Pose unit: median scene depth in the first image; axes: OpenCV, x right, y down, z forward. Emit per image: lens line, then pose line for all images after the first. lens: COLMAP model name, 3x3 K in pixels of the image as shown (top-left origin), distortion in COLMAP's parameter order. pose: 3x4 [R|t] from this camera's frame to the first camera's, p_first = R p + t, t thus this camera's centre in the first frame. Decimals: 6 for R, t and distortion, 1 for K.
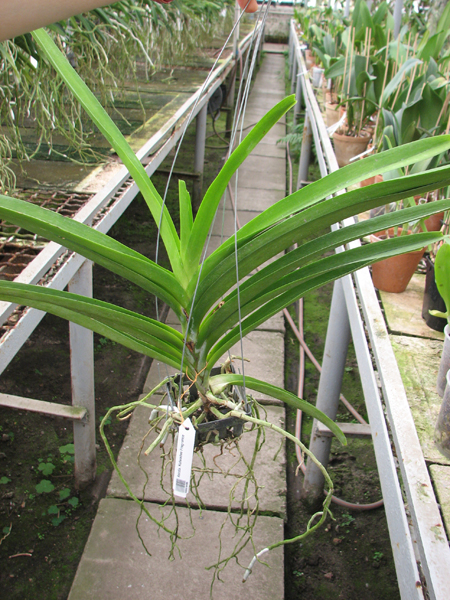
lens RADIAL K [[640.2, 0, 234.2], [0, 640.2, 301.1], [0, 0, 1]] dist [-0.193397, 0.275711]
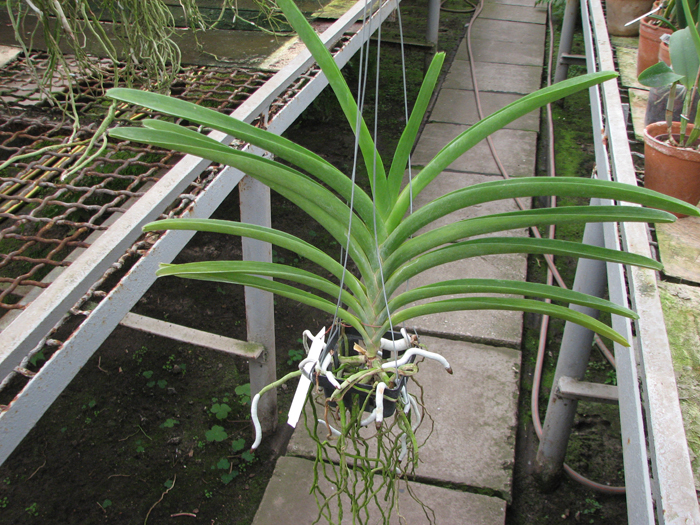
lens RADIAL K [[746.9, 0, 338.4], [0, 746.9, 278.0], [0, 0, 1]] dist [-0.193397, 0.275711]
pose [[0.981506, 0.042468, -0.186659, 0.028415], [-0.021600, 0.993424, 0.112441, -0.020959], [0.190207, -0.106329, 0.975969, 0.098352]]
